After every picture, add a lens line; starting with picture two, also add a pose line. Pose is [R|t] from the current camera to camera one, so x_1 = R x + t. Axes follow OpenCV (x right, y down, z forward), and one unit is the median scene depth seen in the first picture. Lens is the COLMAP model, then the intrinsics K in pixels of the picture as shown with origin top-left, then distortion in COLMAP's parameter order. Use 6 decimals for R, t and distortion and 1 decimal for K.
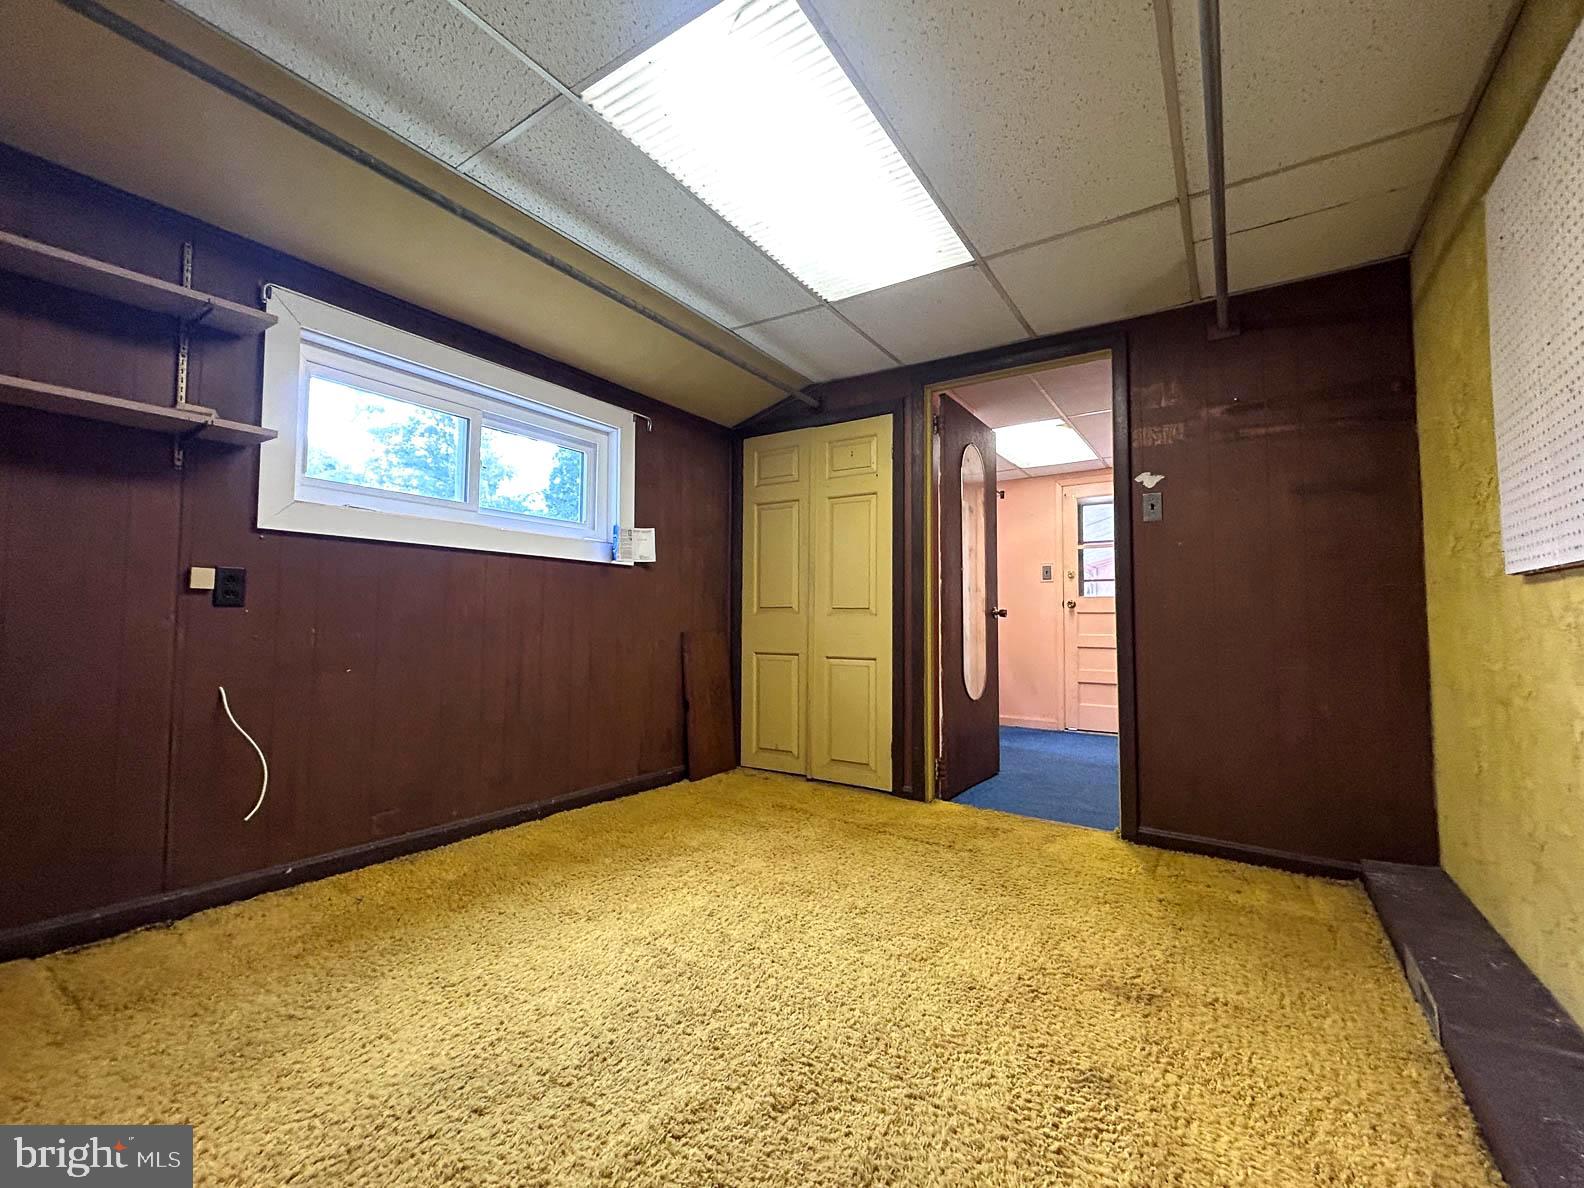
lens RADIAL K [[652.9, 0, 795.0], [0, 652.9, 587.4], [0, 0, 1]] dist [-0.001126, -0.000041]
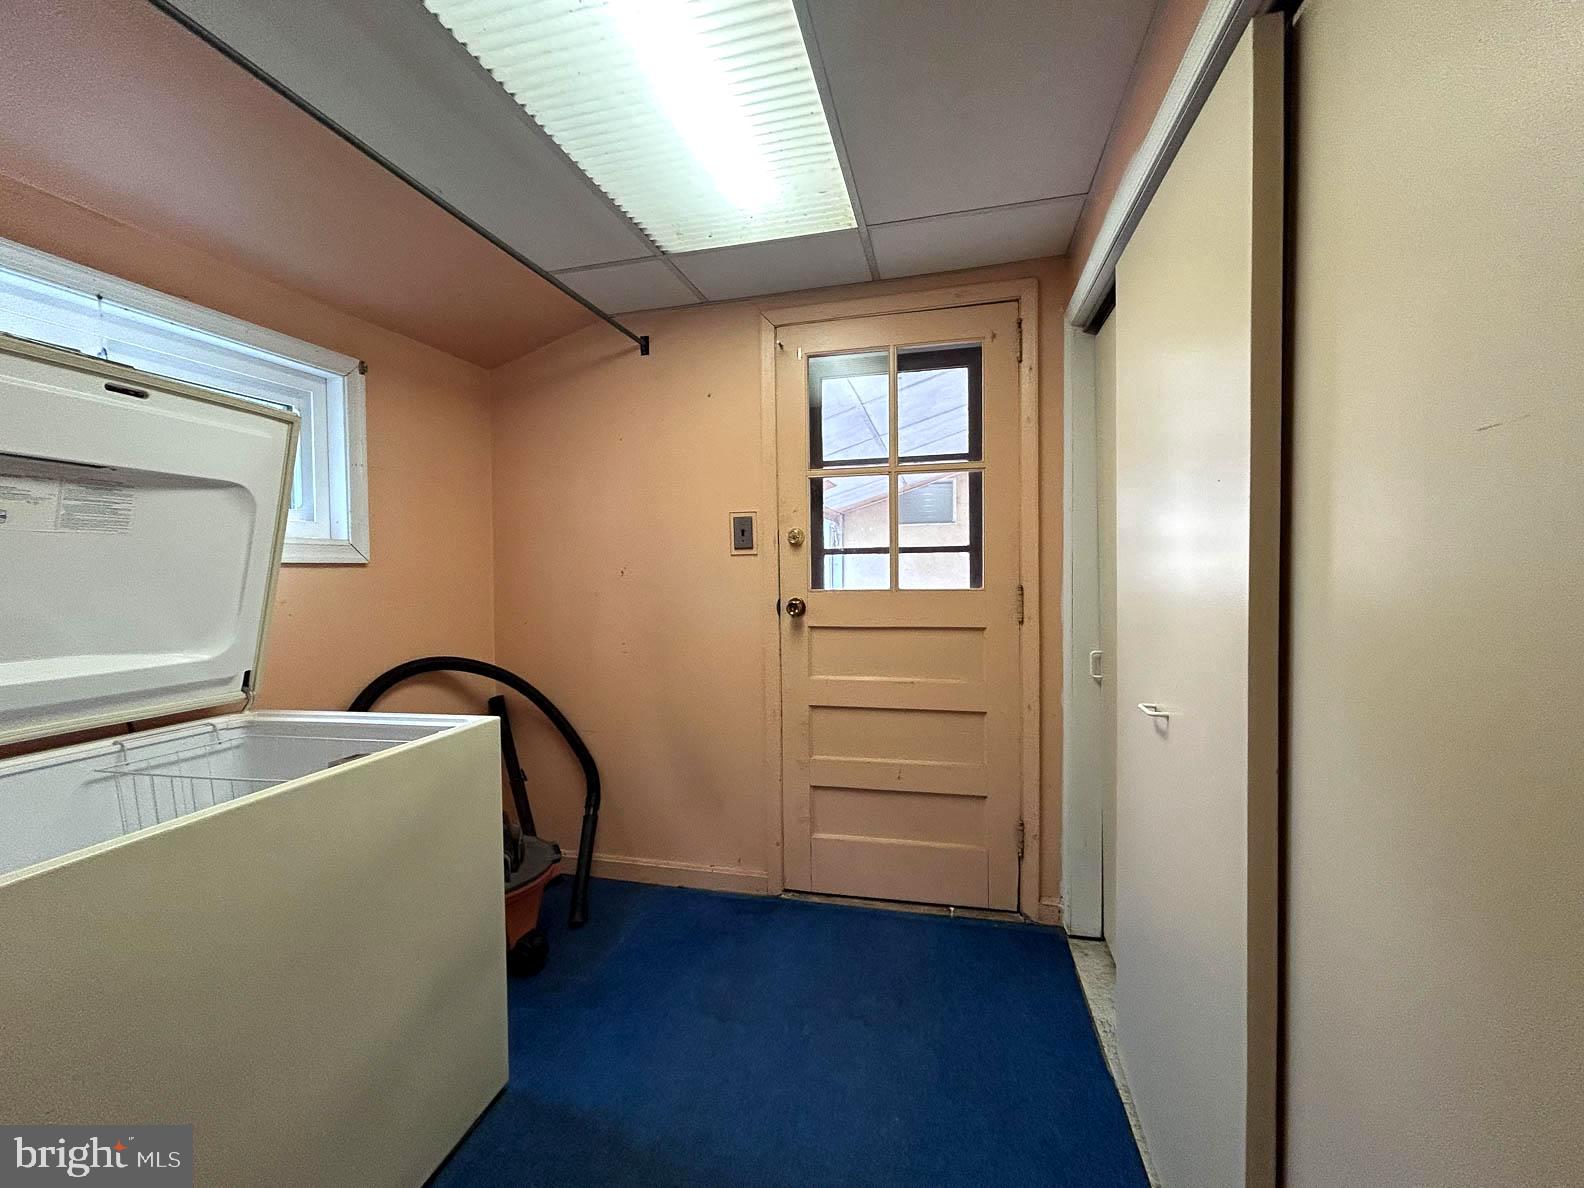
lens RADIAL K [[652.9, 0, 795.0], [0, 652.9, 587.4], [0, 0, 1]] dist [-0.001126, -0.000041]
pose [[0.940265, -0.031593, 0.338973, 0.119227], [0.005201, 0.996902, 0.078485, -0.008976], [-0.340403, -0.072034, 0.937516, 0.257375]]
